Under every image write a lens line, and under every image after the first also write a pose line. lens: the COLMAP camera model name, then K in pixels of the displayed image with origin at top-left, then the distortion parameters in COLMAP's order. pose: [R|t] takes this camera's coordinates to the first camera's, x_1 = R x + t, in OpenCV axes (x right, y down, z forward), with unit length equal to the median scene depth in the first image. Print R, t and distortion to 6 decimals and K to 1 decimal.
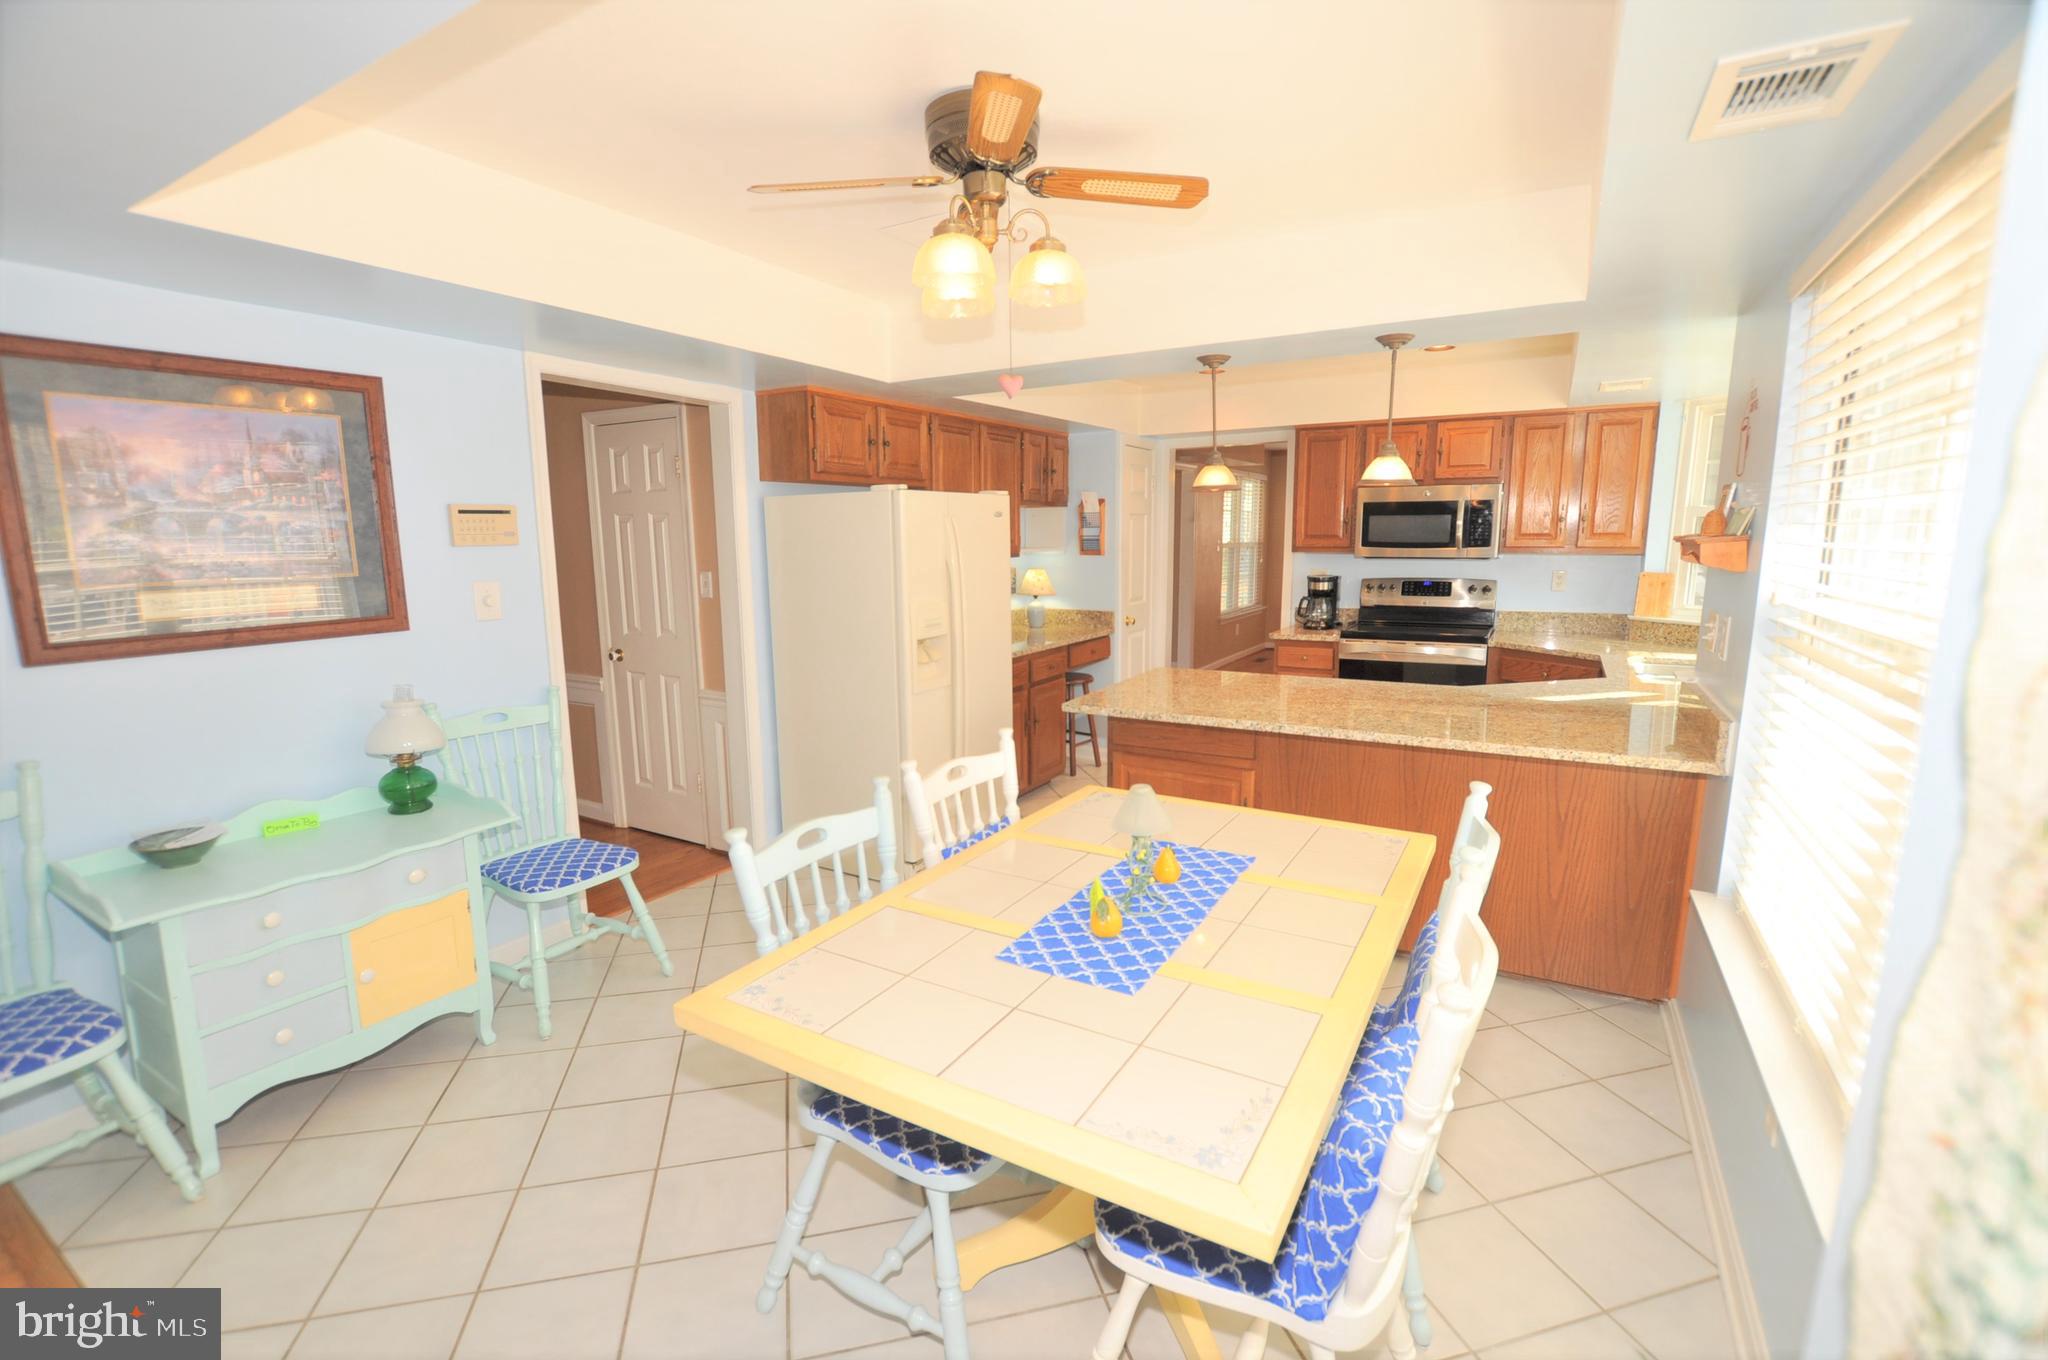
lens RADIAL K [[898.6, 0, 1018.1], [0, 898.6, 684.7], [0, 0, 1]] dist [-0.028581, 0.001778]
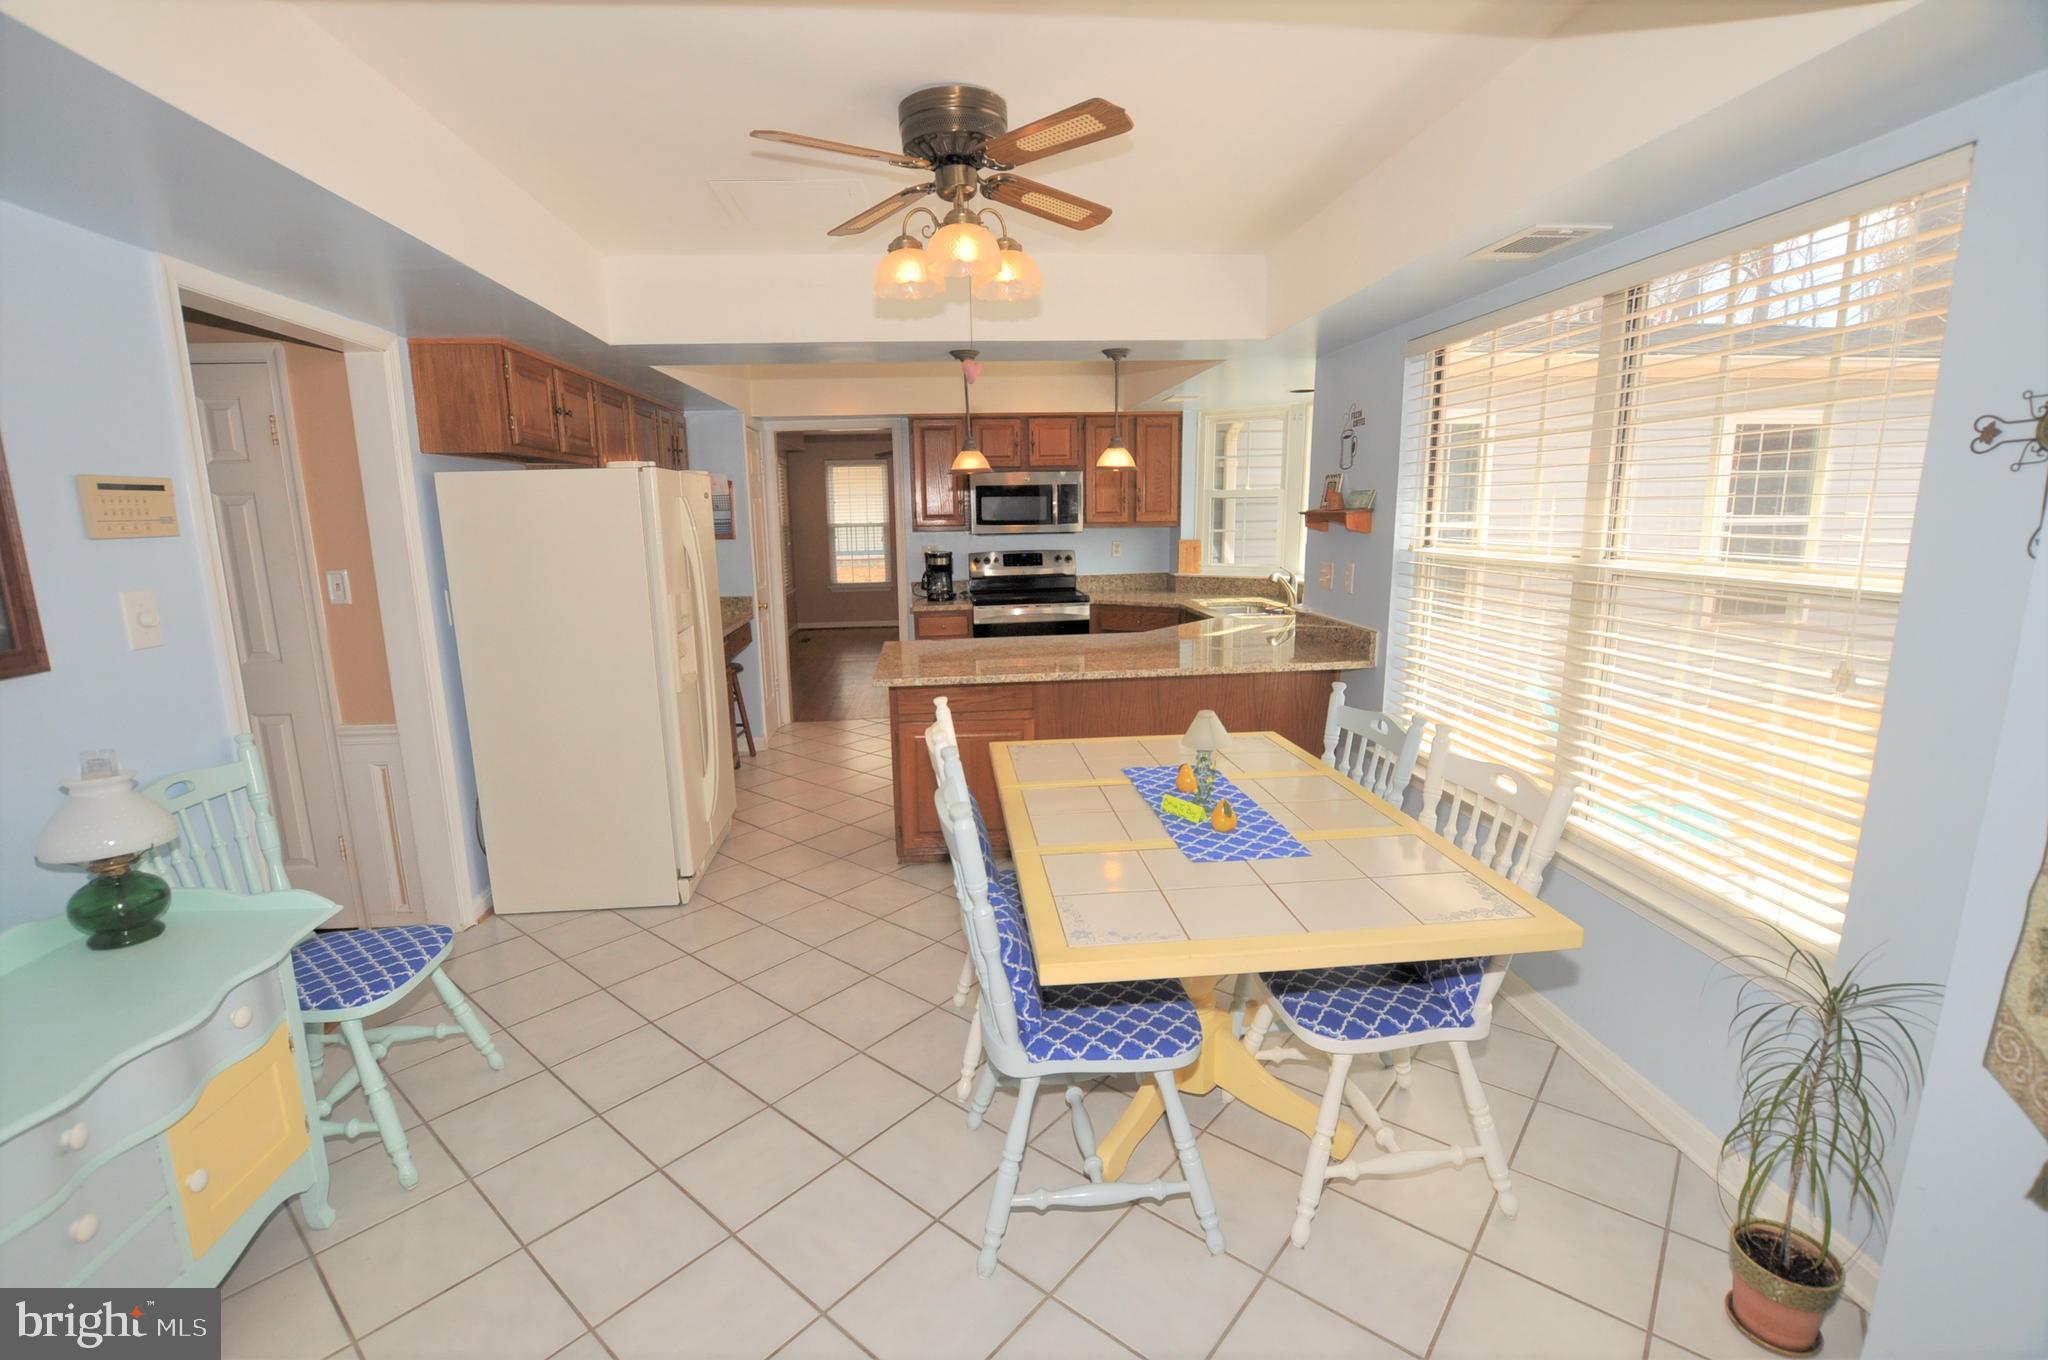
lens RADIAL K [[898.6, 0, 1014.6], [0, 898.6, 684.9], [0, 0, 1]] dist [-0.028581, 0.001778]
pose [[0.811551, -0.115546, 0.572743, -0.276242], [0.106038, 0.993099, 0.050099, -0.005020], [-0.574579, 0.020075, 0.818203, 0.047348]]
